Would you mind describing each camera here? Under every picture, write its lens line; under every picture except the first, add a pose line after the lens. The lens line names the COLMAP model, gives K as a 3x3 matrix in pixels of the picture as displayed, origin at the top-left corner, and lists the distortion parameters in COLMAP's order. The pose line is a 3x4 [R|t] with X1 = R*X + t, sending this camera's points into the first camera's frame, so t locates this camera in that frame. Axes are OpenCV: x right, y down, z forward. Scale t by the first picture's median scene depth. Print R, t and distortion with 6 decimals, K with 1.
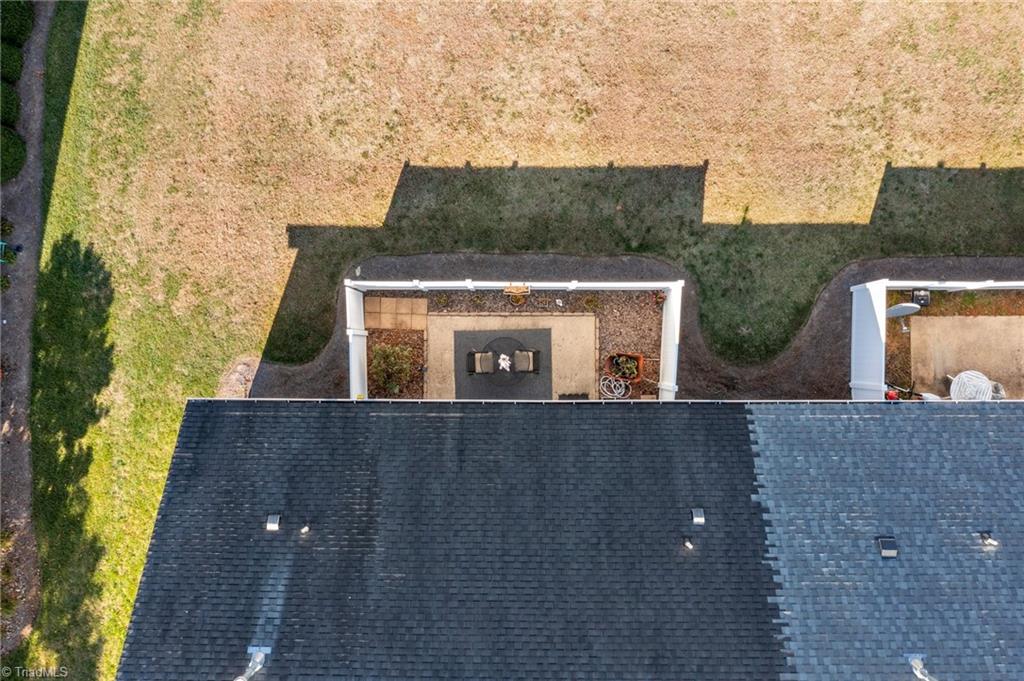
lens RADIAL K [[806.1, 0, 509.4], [0, 806.1, 322.1], [0, 0, 1]] dist [-0.040896, 0.010931]
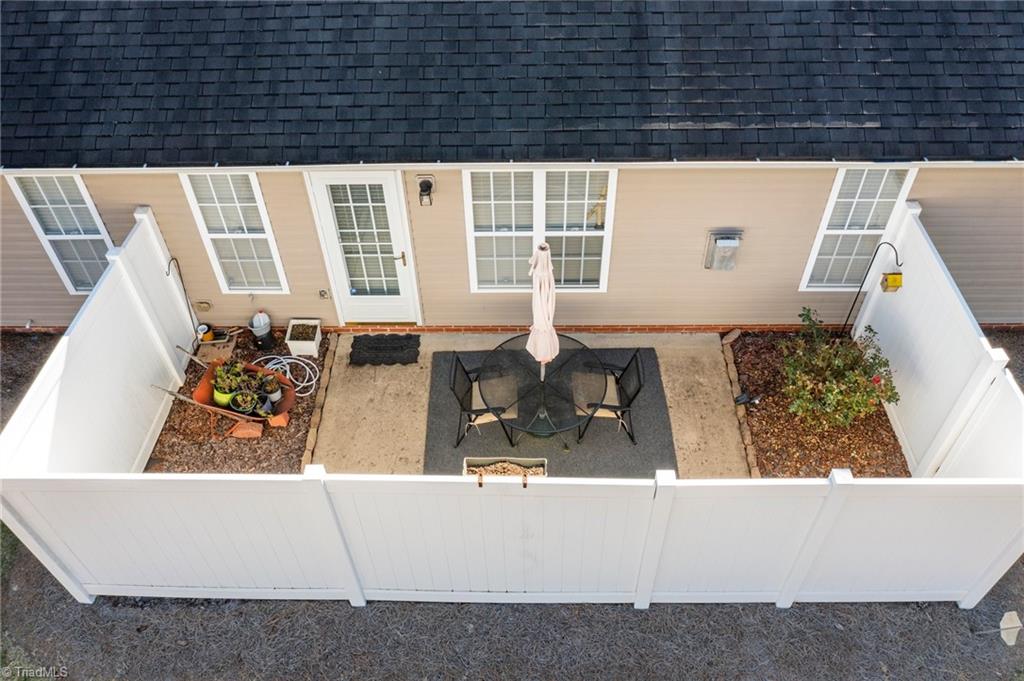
lens RADIAL K [[806.1, 0, 509.4], [0, 806.1, 322.1], [0, 0, 1]] dist [-0.040896, 0.010931]
pose [[-0.999145, 0.016602, 0.037852, -0.004668], [0.015543, -0.697649, 0.716271, -0.200370], [0.038299, 0.716247, 0.696795, 0.675438]]
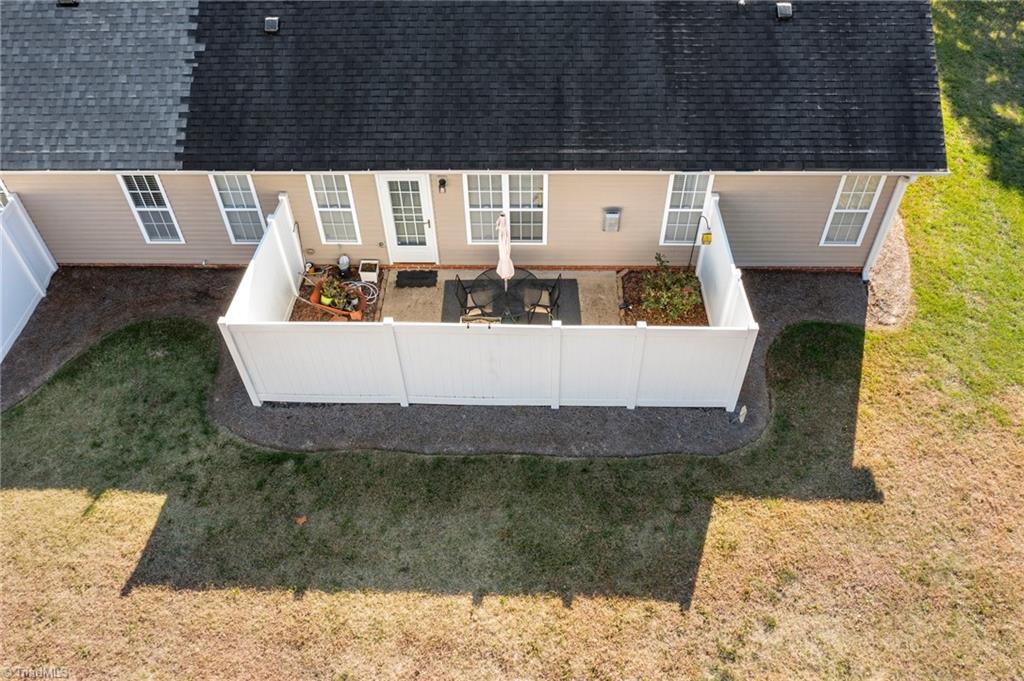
lens RADIAL K [[806.1, 0, 509.4], [0, 806.1, 322.1], [0, 0, 1]] dist [-0.040896, 0.010931]
pose [[-0.998753, 0.006127, 0.049539, -0.040633], [0.030747, -0.706291, 0.707253, -0.441070], [0.039322, 0.707895, 0.705222, 0.502977]]
